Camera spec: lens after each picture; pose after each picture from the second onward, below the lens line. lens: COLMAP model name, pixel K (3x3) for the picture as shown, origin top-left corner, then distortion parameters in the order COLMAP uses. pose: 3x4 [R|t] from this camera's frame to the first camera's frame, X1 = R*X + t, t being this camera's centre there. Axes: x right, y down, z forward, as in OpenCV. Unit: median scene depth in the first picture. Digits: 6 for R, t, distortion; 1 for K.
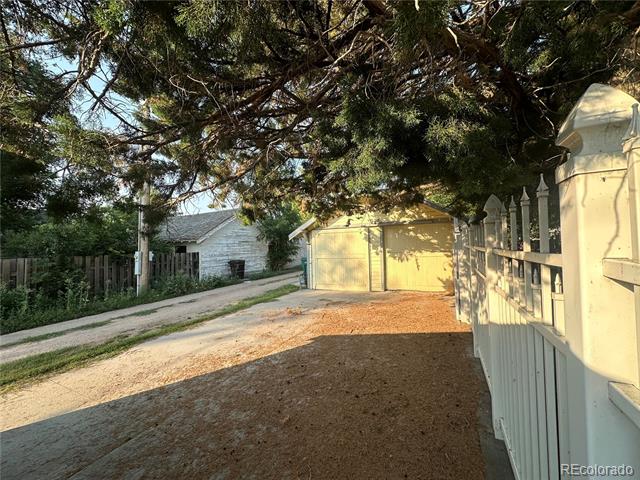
lens RADIAL K [[255.4, 0, 318.9], [0, 255.4, 239.0], [0, 0, 1]] dist [-0.003405, 0.000656]
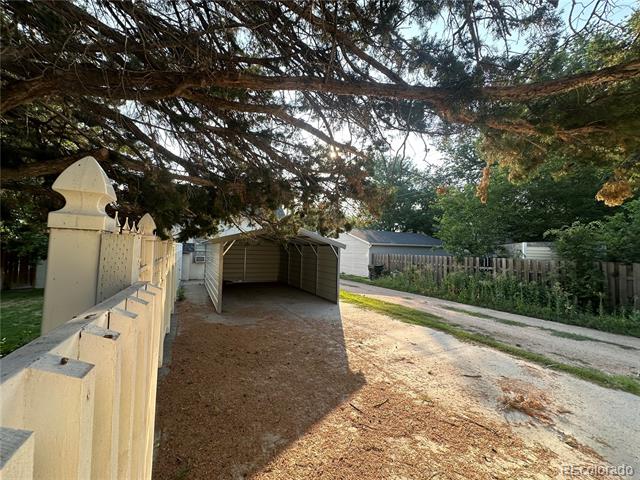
lens RADIAL K [[255.4, 0, 319.3], [0, 255.4, 238.1], [0, 0, 1]] dist [-0.003405, 0.000656]
pose [[-0.586073, -0.017211, -0.810075, 0.685845], [0.017728, 0.999263, -0.034056, -0.006783], [0.810064, -0.034321, -0.585336, 1.348259]]
